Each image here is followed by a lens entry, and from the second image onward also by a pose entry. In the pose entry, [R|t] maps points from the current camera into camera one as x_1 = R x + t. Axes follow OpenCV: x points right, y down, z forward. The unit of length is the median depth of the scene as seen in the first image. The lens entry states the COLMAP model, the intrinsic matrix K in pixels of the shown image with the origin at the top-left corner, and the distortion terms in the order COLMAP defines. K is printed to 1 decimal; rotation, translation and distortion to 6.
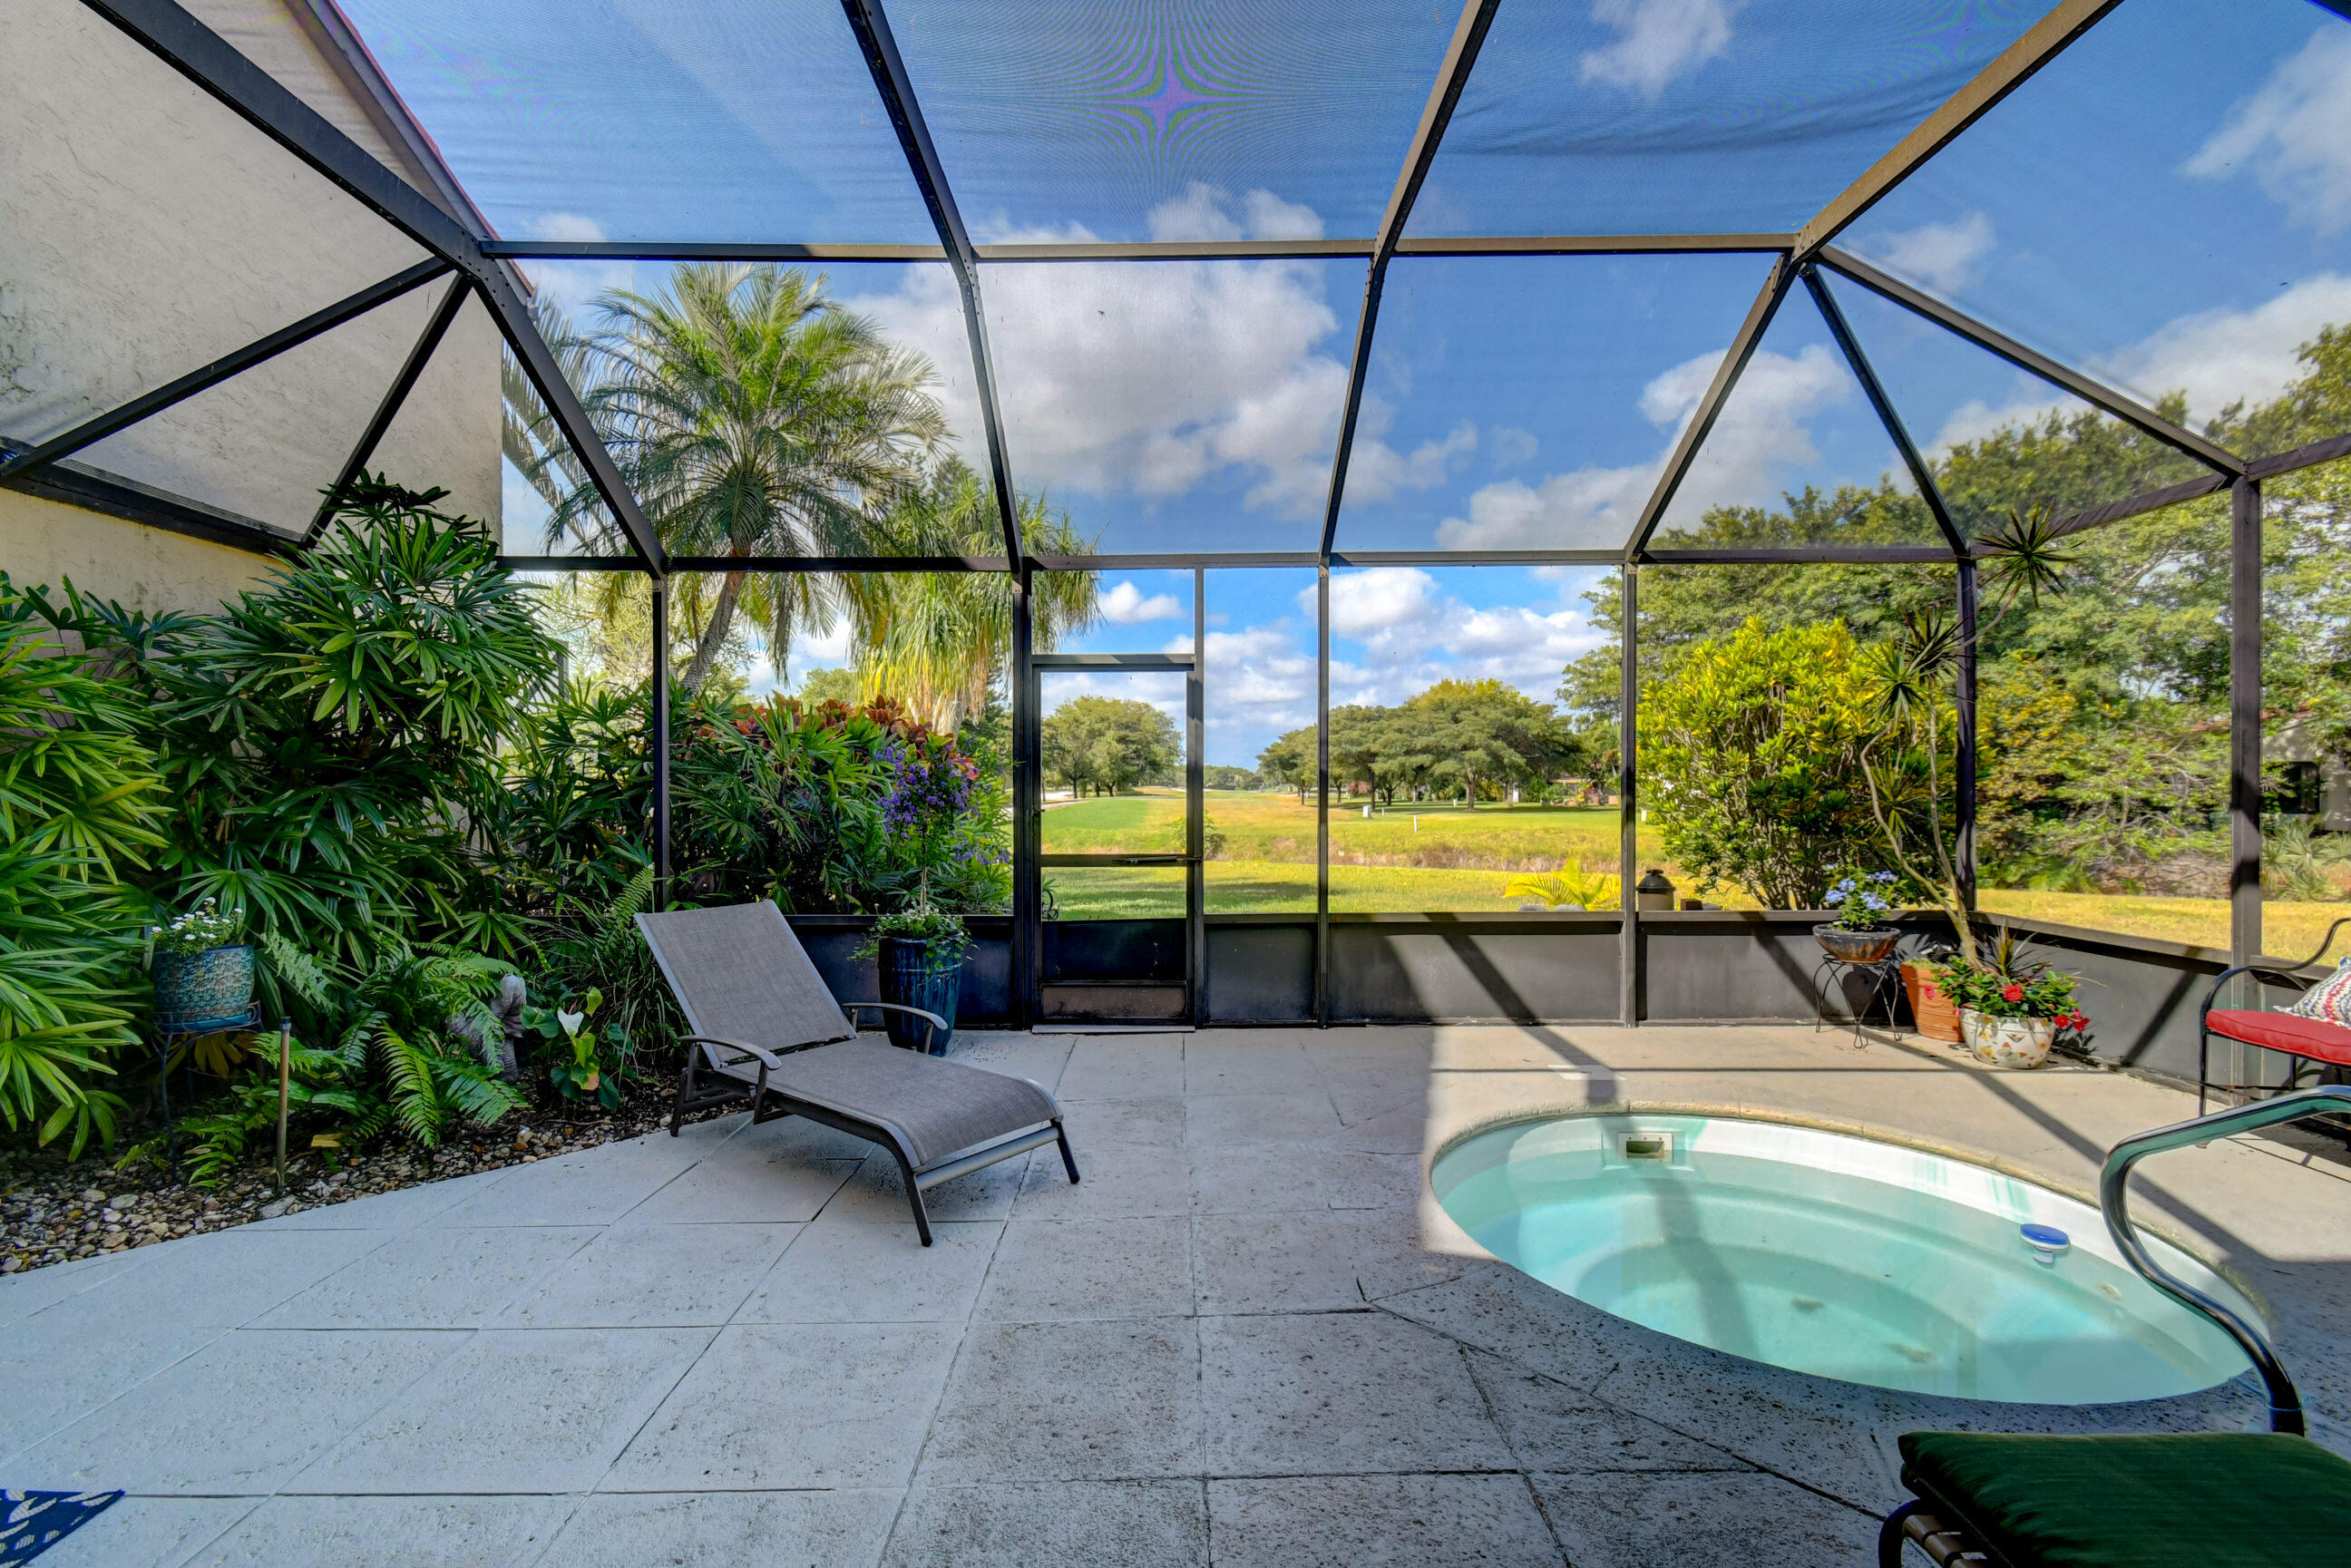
lens RADIAL K [[1040.9, 0, 1176.4], [0, 1040.9, 796.6], [0, 0, 1]] dist [0.013342, -0.010366]
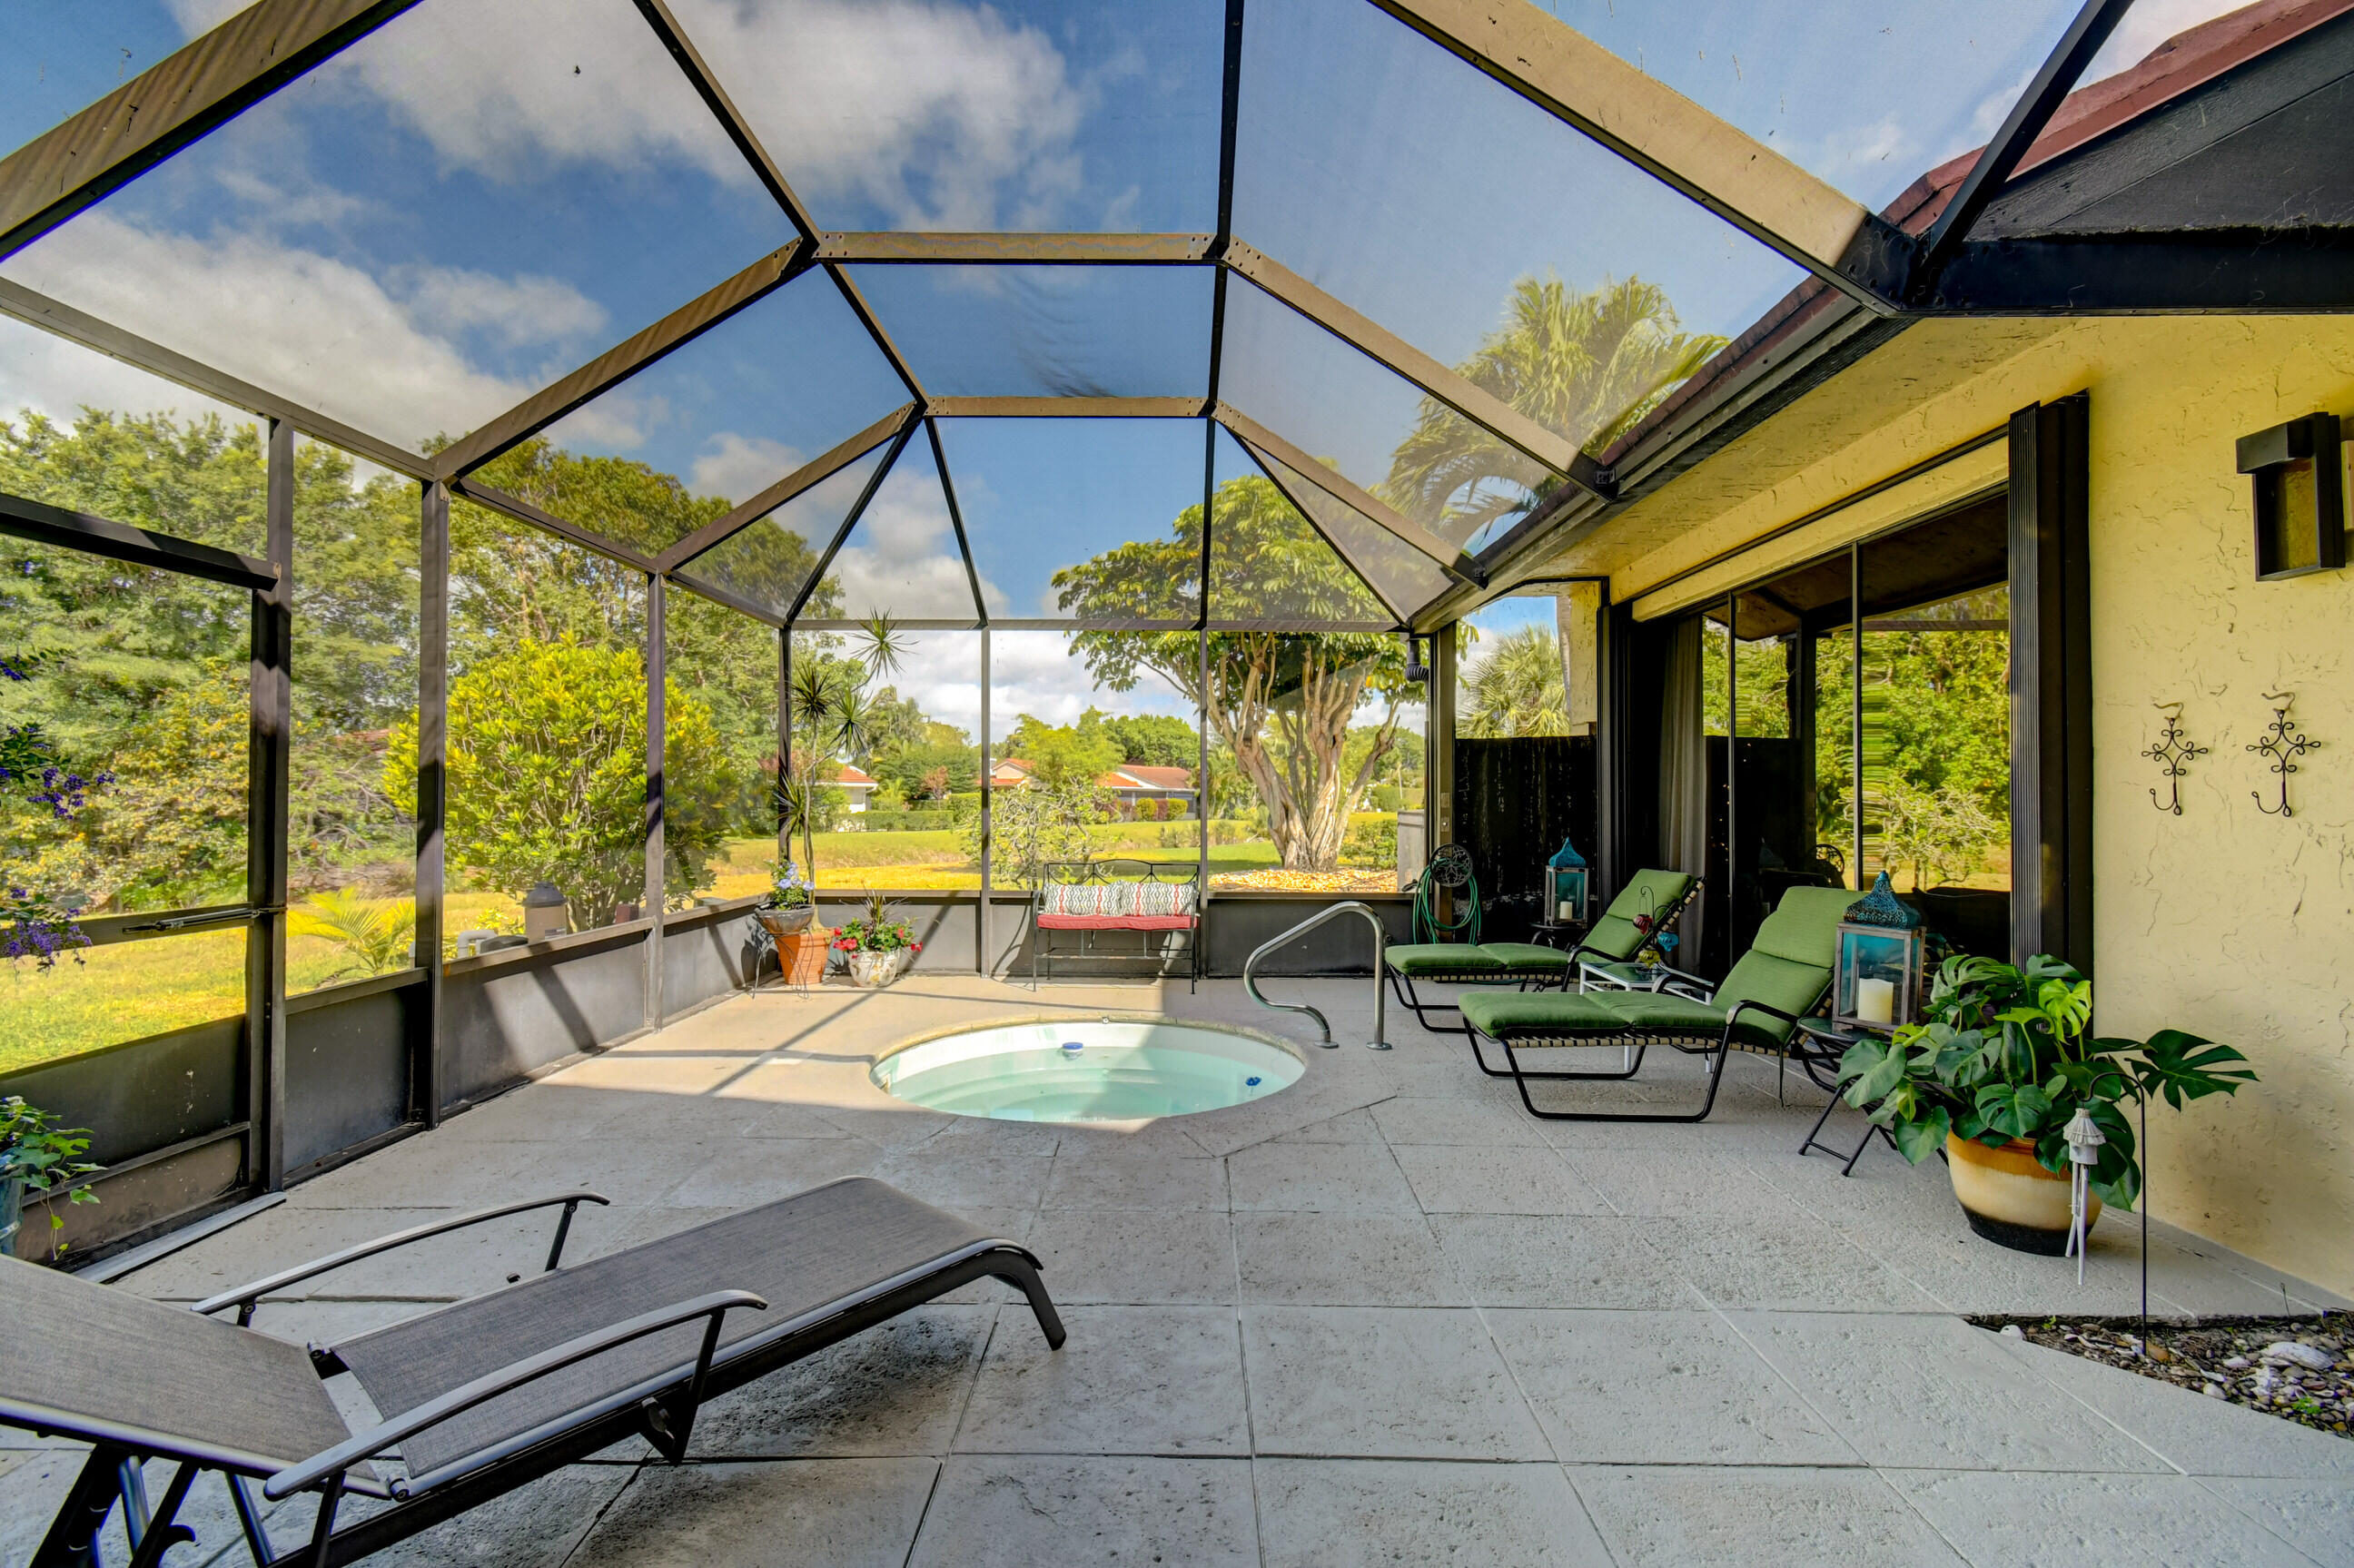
lens RADIAL K [[1042.2, 0, 1177.9], [0, 1042.2, 796.6], [0, 0, 1]] dist [0.013342, -0.010366]
pose [[0.008585, 0.008022, 0.999931, -0.565000], [0.007744, 0.999937, -0.008088, 0.006280], [-0.999933, 0.007813, 0.008523, 0.482441]]
